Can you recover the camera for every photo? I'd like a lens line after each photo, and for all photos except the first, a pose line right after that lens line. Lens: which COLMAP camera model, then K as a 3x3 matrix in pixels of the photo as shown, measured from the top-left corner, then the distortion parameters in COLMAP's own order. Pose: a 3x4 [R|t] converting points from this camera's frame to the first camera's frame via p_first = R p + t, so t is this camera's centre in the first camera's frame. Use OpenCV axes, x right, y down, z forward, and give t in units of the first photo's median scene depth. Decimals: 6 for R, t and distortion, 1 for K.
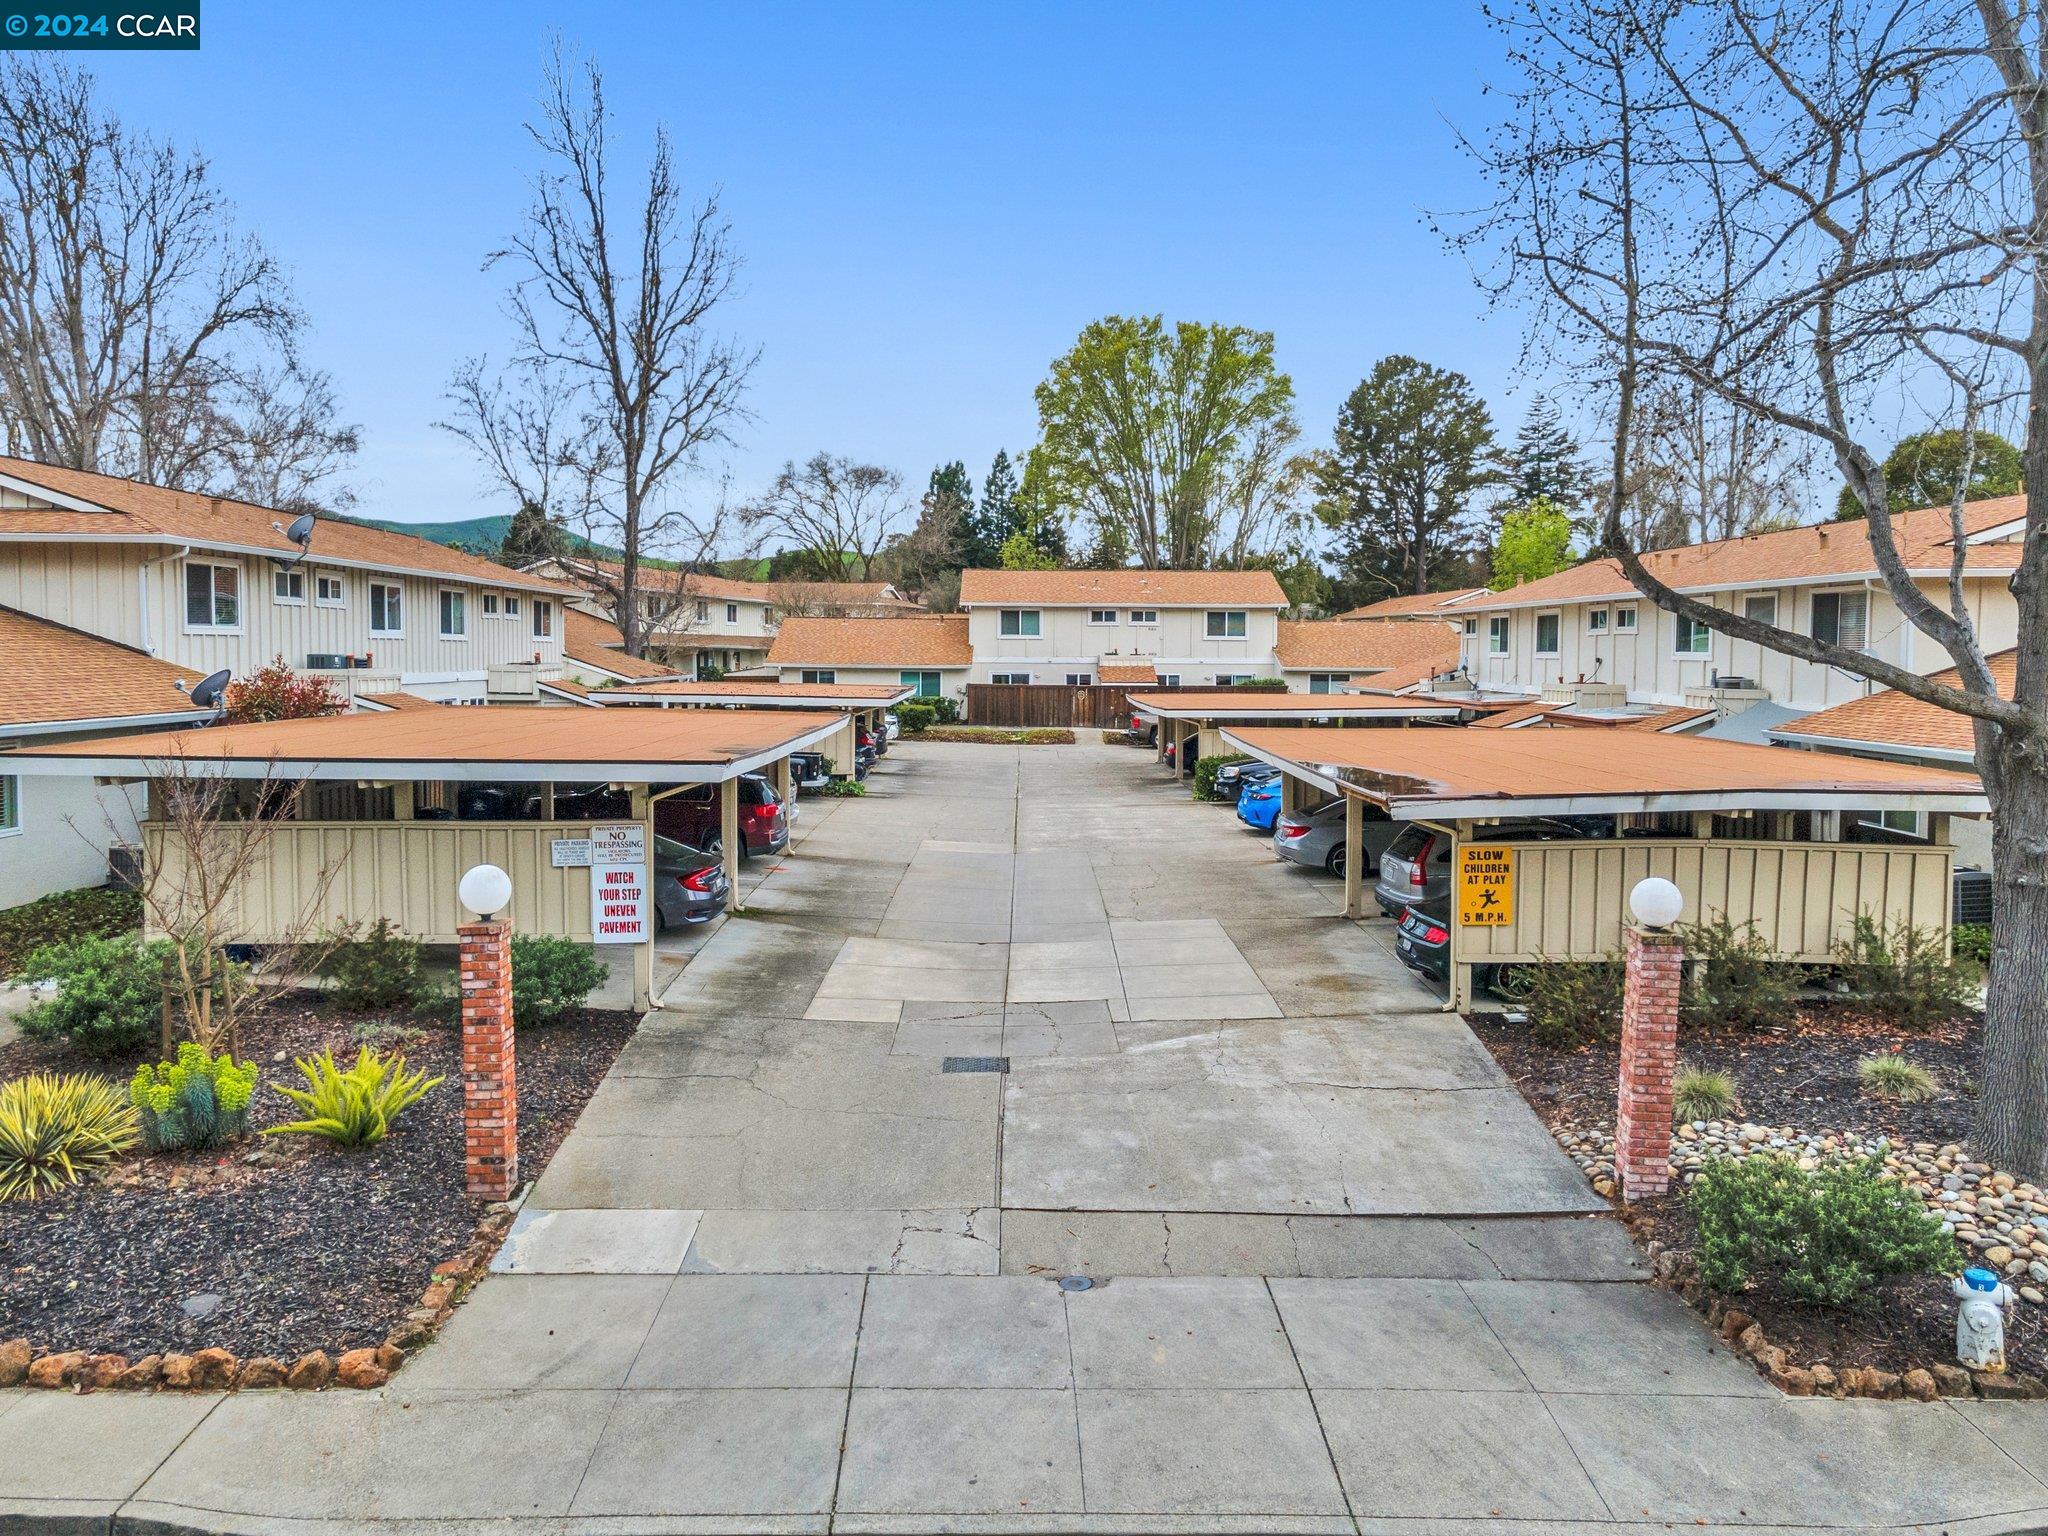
lens RADIAL K [[1489.4, 0, 1031.1], [0, 1489.4, 770.6], [0, 0, 1]] dist [0.025348, 0.033567]
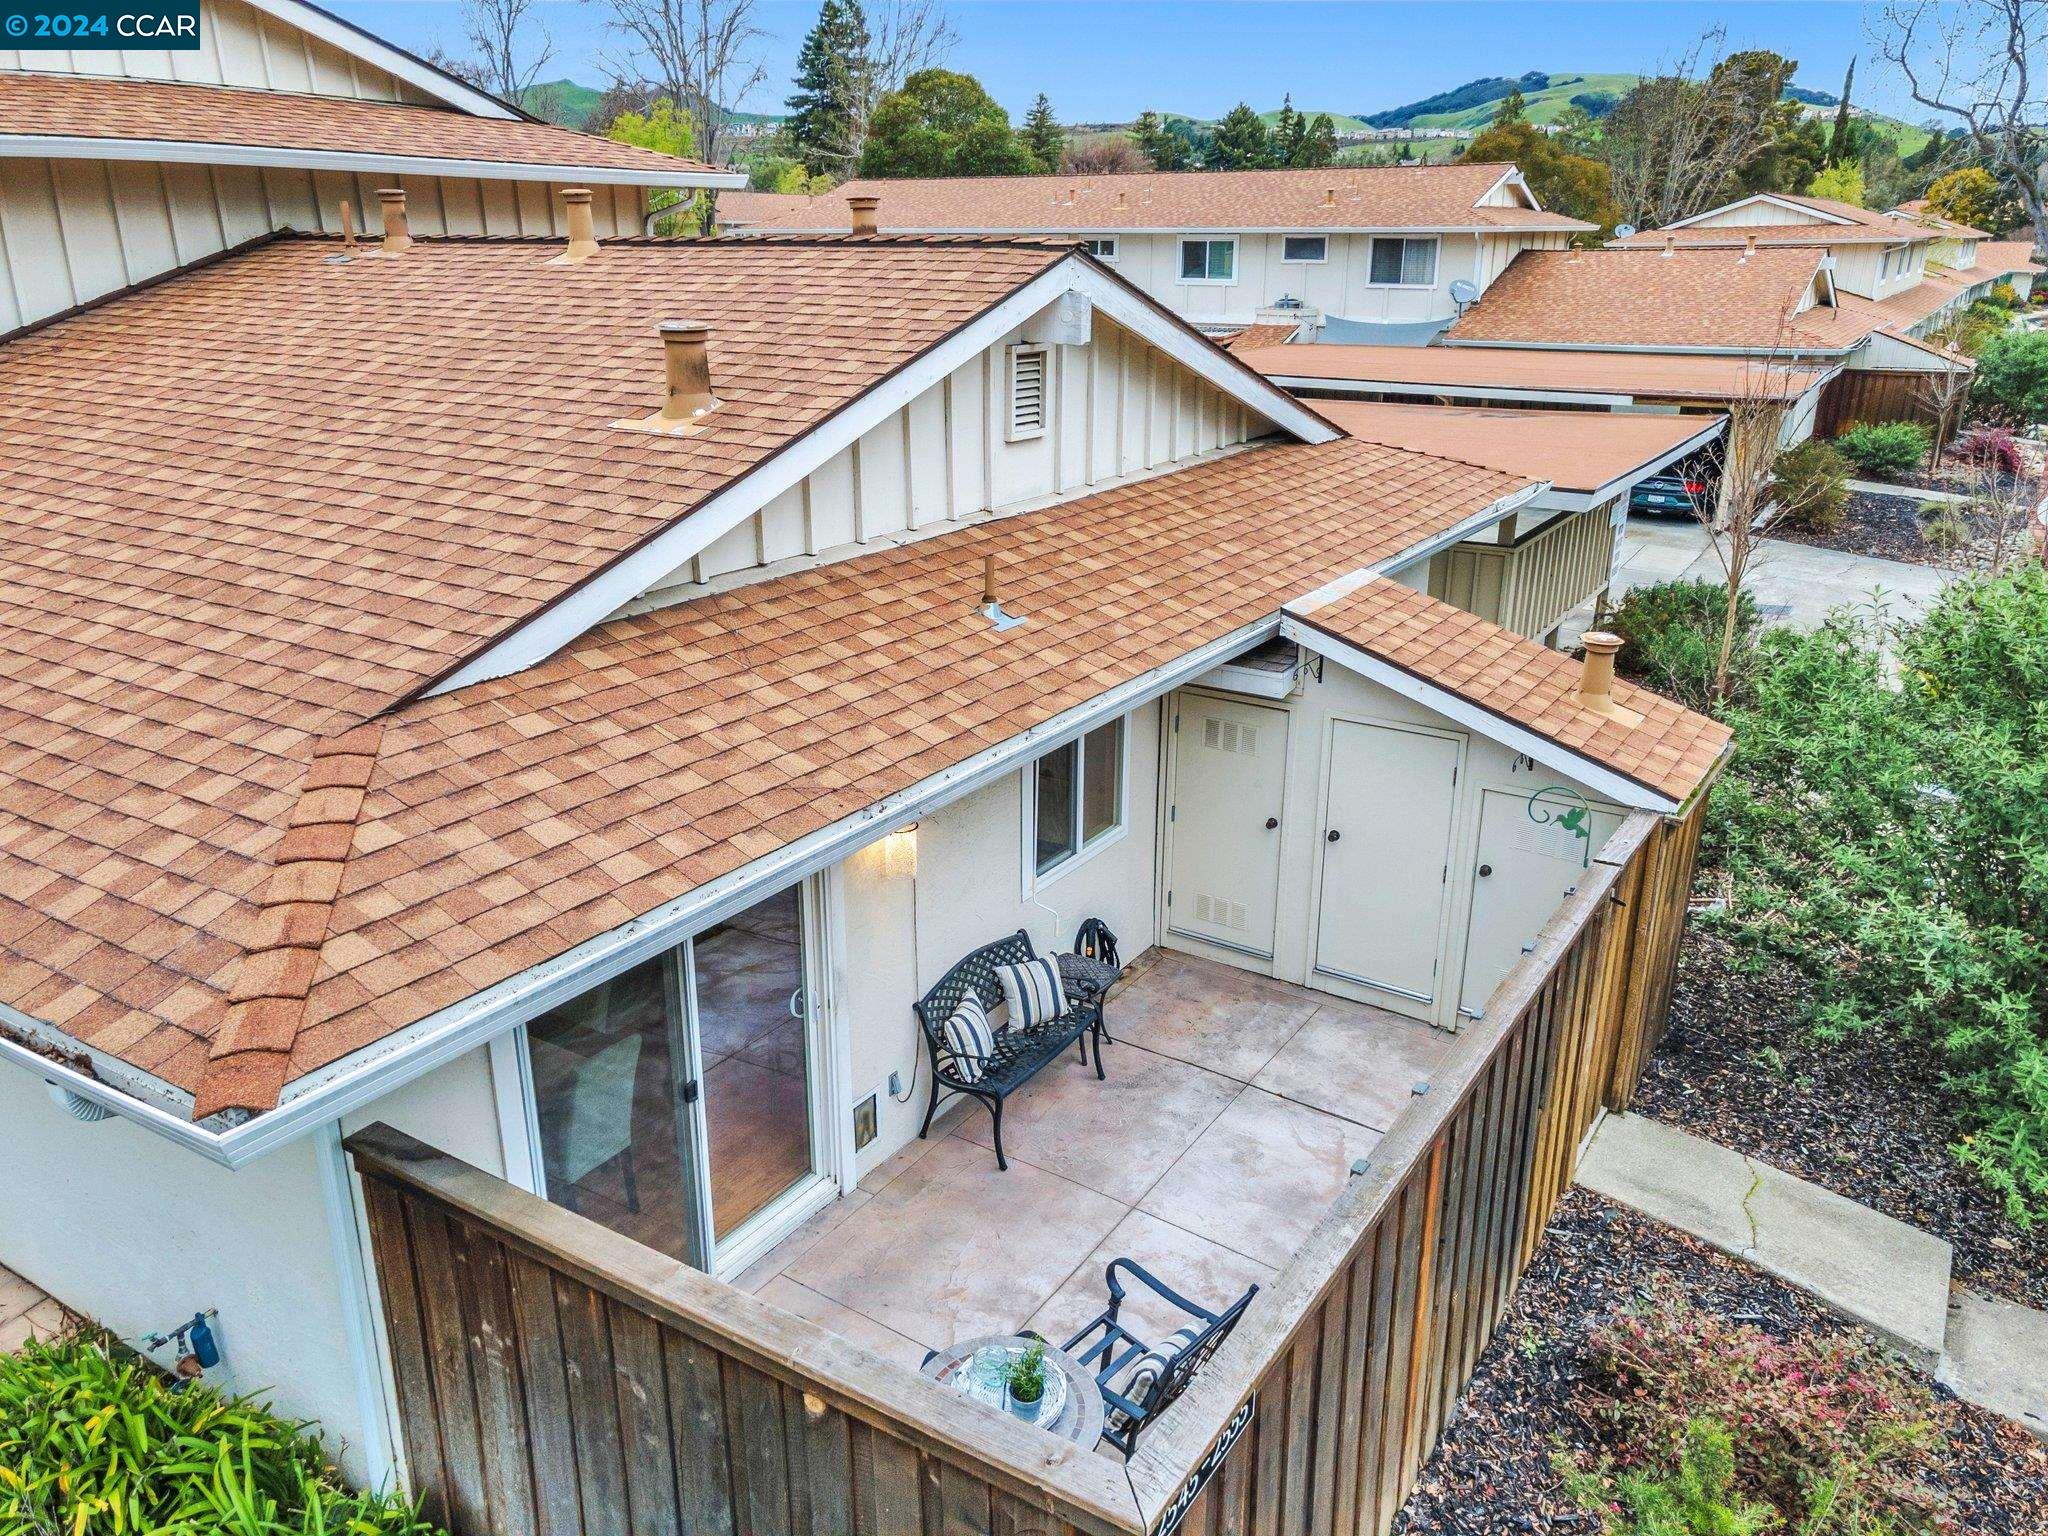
lens RADIAL K [[1489.4, 0, 1038.1], [0, 1489.4, 765.1], [0, 0, 1]] dist [0.025348, 0.033567]
pose [[0.553890, -0.281287, 0.783634, -0.393156], [0.069891, 0.953588, 0.292892, -0.032840], [-0.829651, -0.107462, 0.547842, 0.182319]]
